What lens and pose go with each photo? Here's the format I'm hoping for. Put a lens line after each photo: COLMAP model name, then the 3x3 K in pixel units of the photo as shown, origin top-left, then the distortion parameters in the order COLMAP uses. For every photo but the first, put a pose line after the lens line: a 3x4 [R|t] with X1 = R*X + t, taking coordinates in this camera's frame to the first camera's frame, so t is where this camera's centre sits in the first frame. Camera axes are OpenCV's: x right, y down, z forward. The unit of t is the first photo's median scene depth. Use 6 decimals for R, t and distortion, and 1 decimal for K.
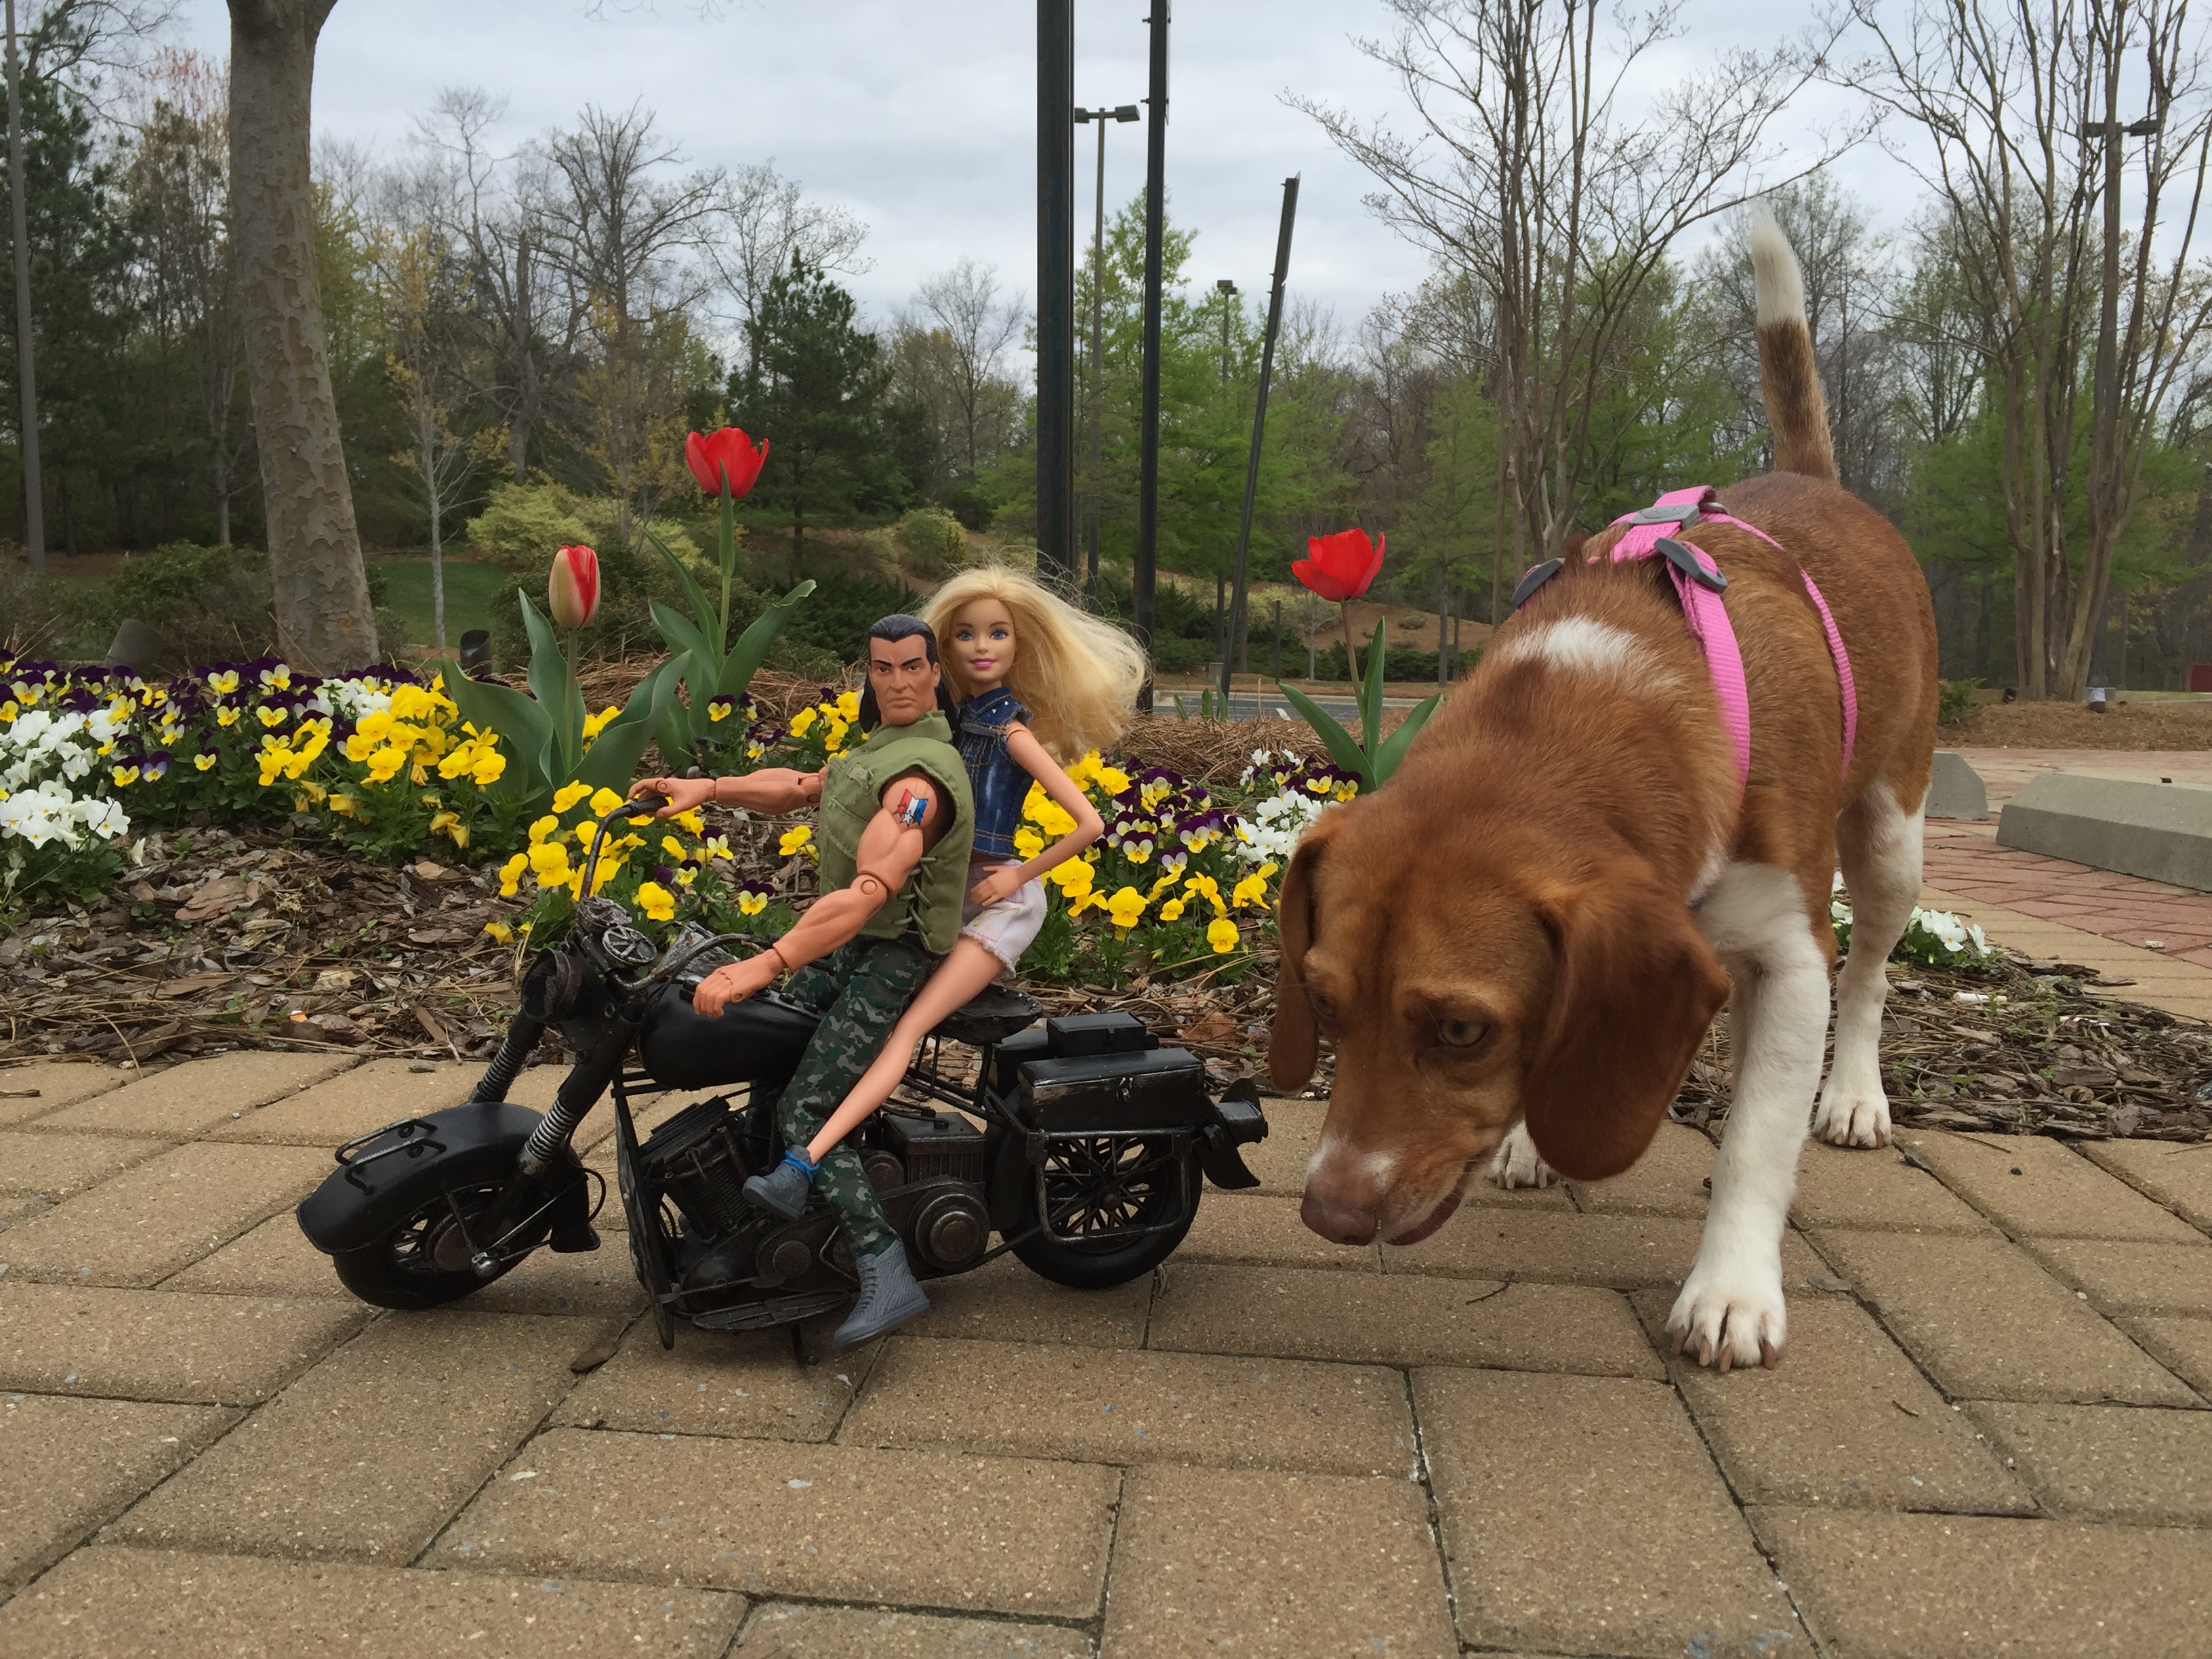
lens RADIAL K [[1934.7, 0, 1122.5], [0, 1934.7, 822.3], [0, 0, 1]] dist [0.061738, -0.099606]
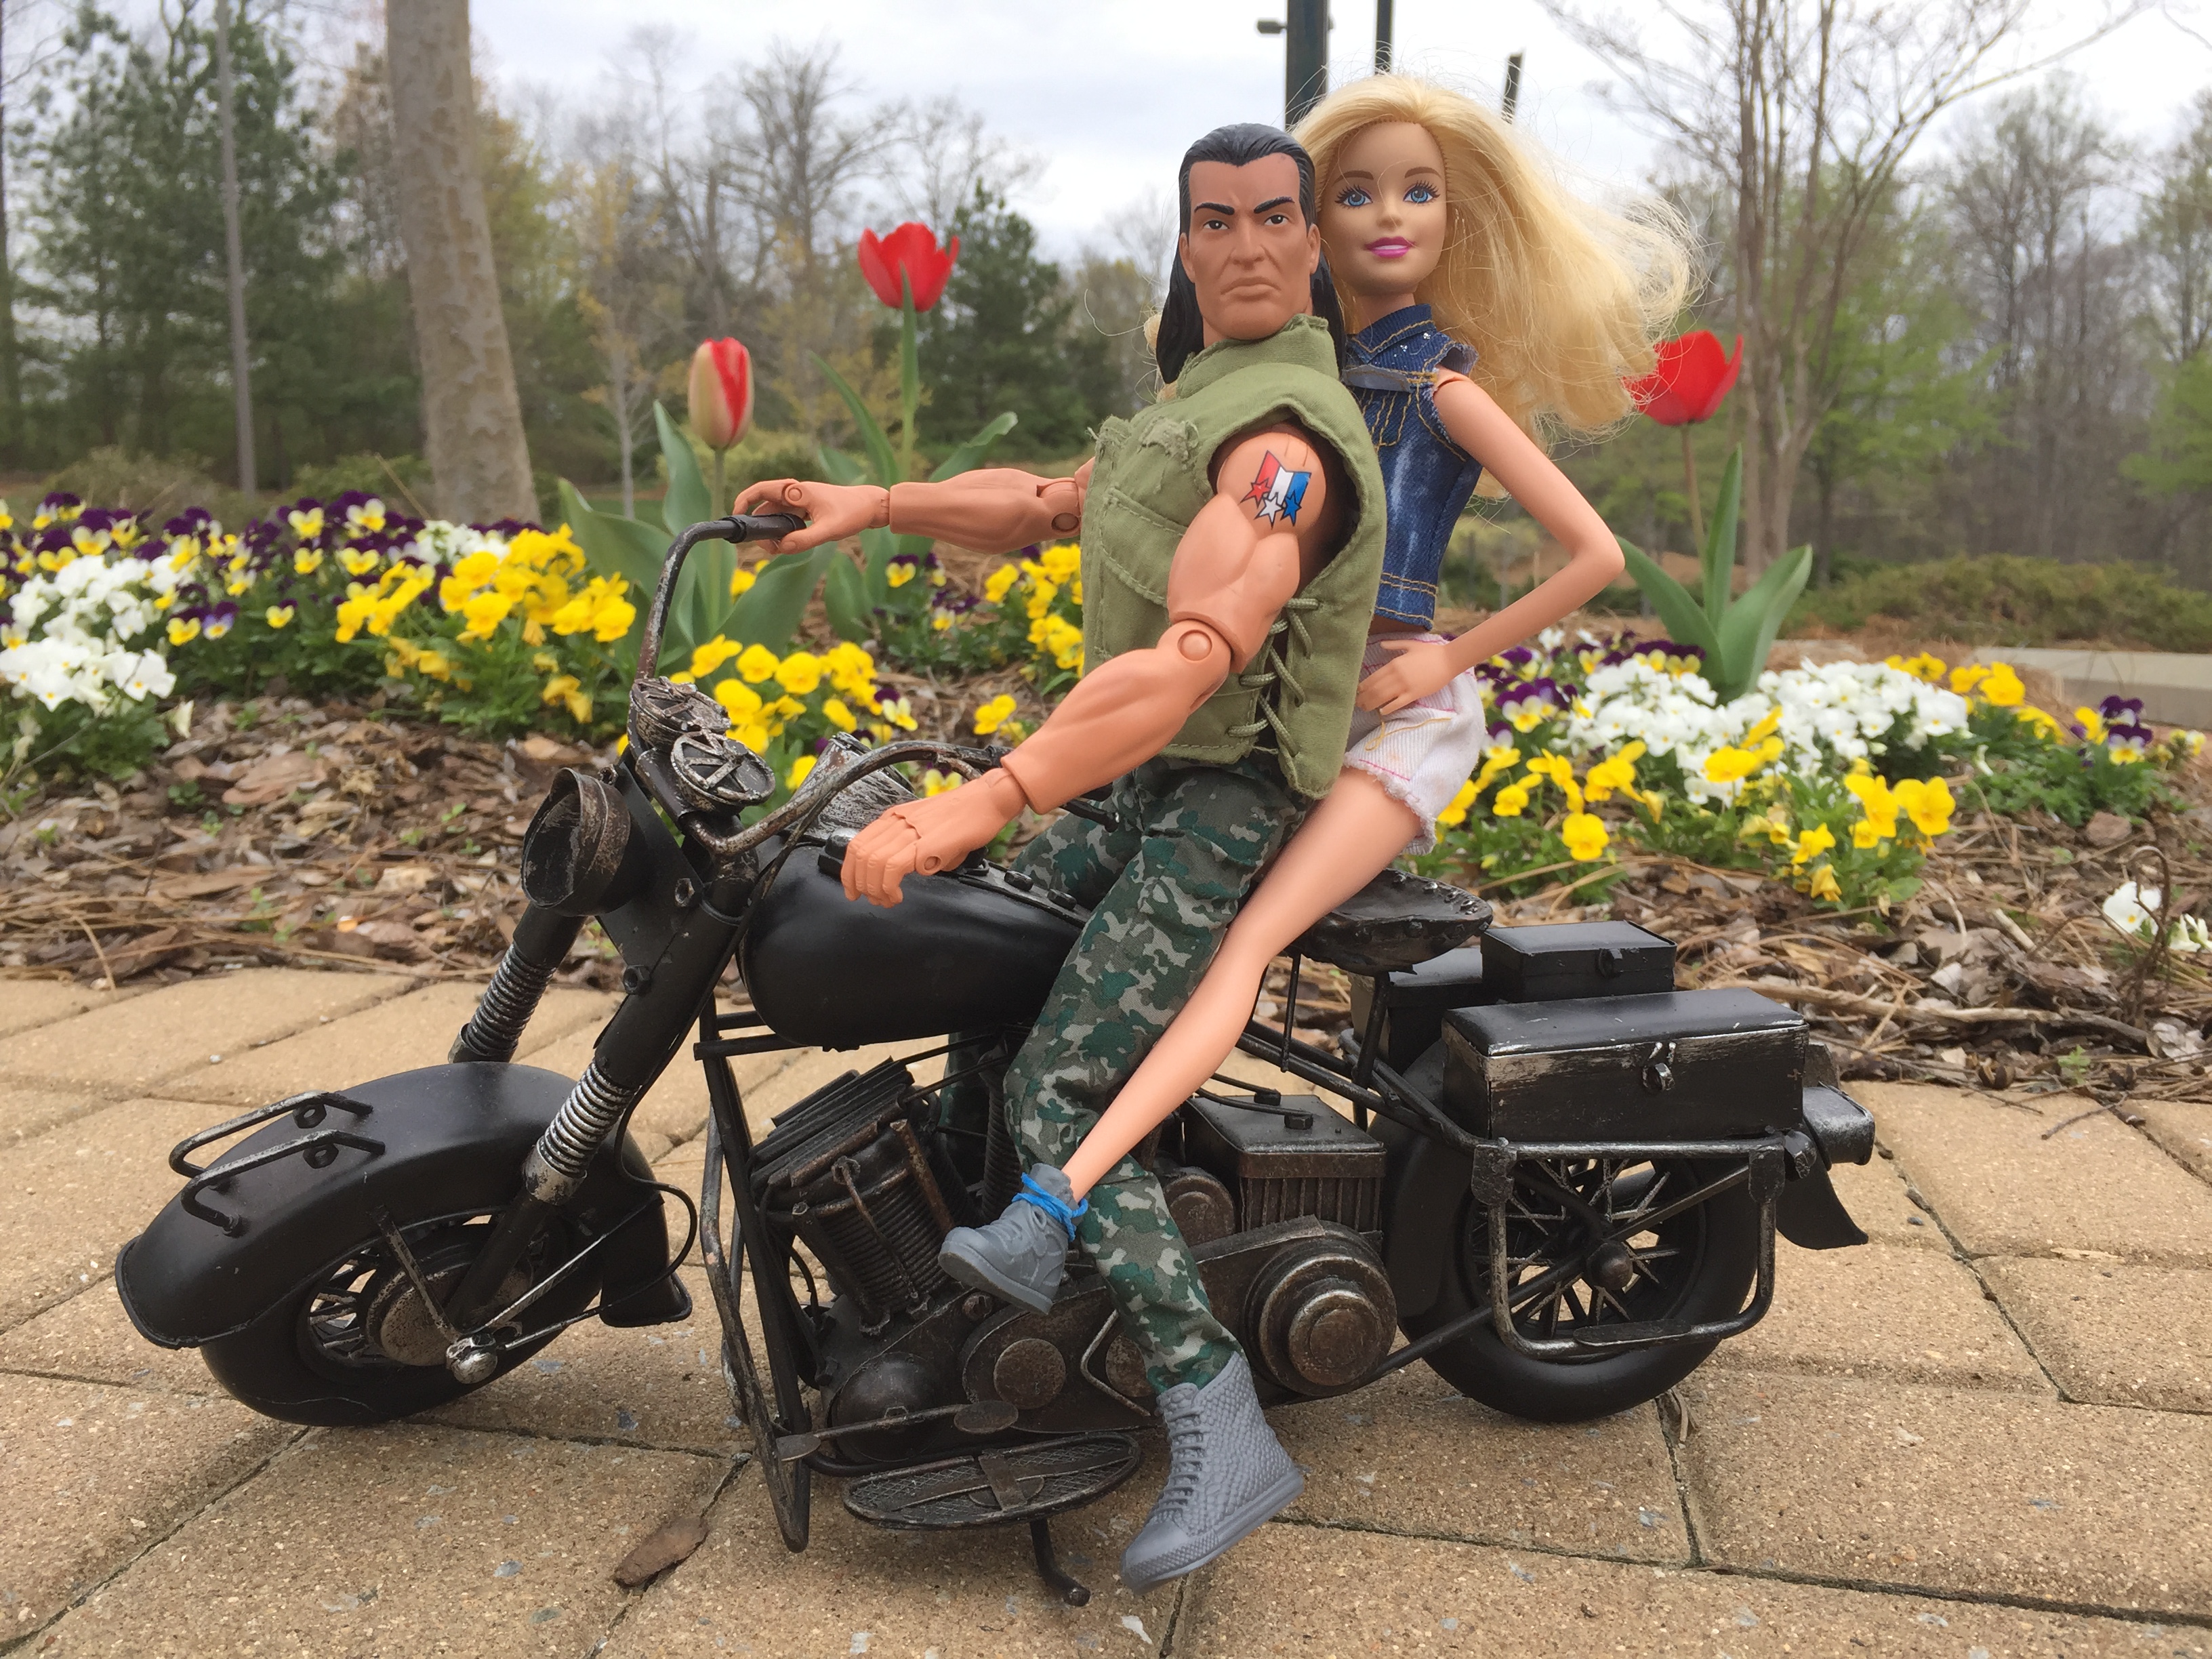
lens RADIAL K [[1934.7, 0, 1086.8], [0, 1934.7, 838.0], [0, 0, 1]] dist [0.061738, -0.099606]
pose [[0.993959, 0.010363, -0.109261, -0.094215], [-0.006201, 0.999244, 0.038371, 0.057207], [0.109576, -0.037461, 0.993272, 0.462525]]
